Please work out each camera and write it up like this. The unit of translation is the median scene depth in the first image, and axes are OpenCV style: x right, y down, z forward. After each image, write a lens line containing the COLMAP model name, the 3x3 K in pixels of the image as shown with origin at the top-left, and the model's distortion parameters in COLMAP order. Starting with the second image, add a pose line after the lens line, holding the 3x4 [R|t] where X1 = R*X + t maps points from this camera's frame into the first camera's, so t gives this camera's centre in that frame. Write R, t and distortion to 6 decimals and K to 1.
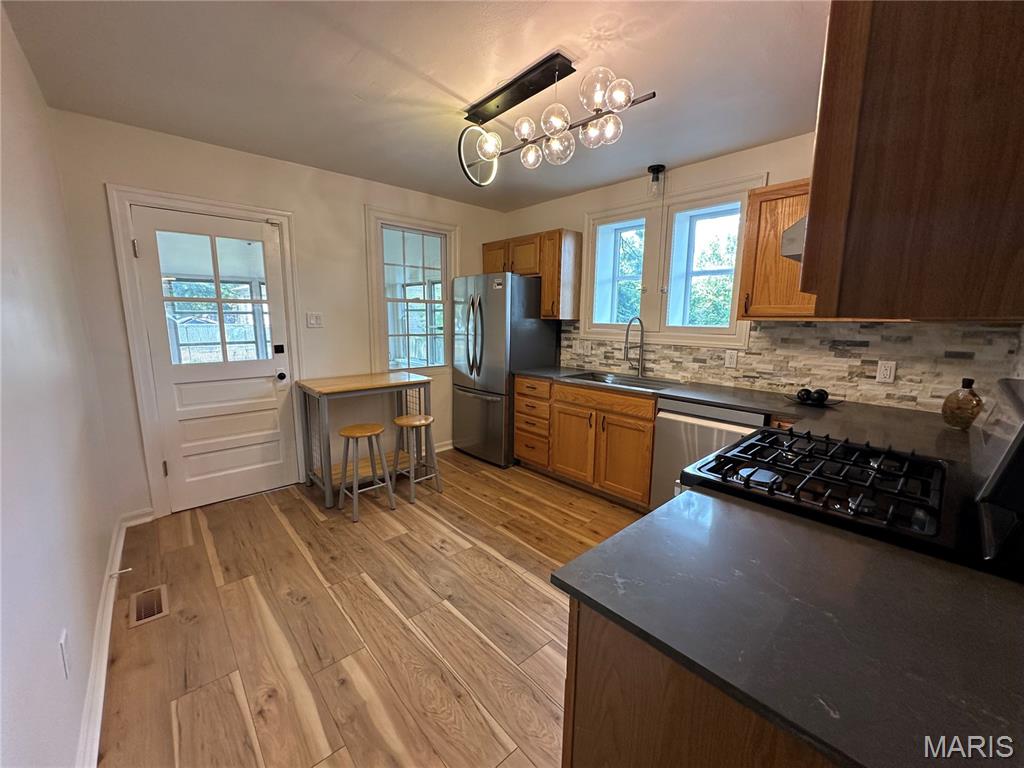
lens RADIAL K [[410.0, 0, 513.5], [0, 410.0, 384.9], [0, 0, 1]] dist [-0.005889, 0.001414]
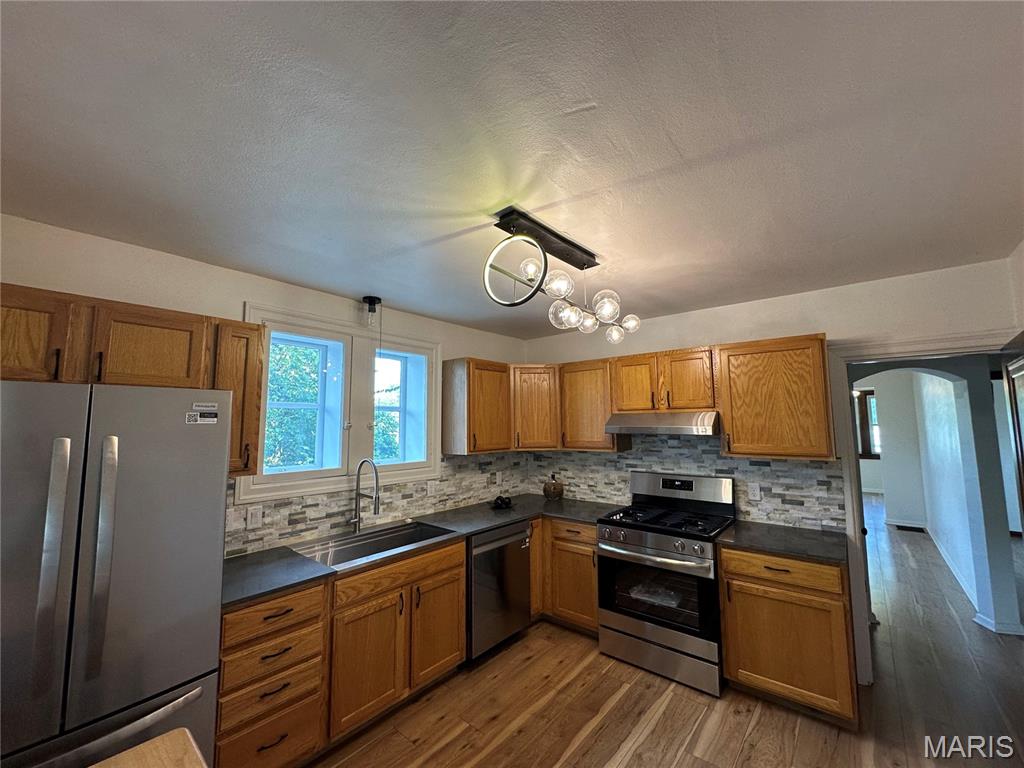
lens RADIAL K [[410.0, 0, 511.7], [0, 410.0, 384.5], [0, 0, 1]] dist [-0.005889, 0.001414]
pose [[-0.133087, 0.083310, 0.987597, -0.622028], [0.165785, 0.984293, -0.060691, -0.233766], [-0.977140, 0.155651, -0.144808, 0.875931]]
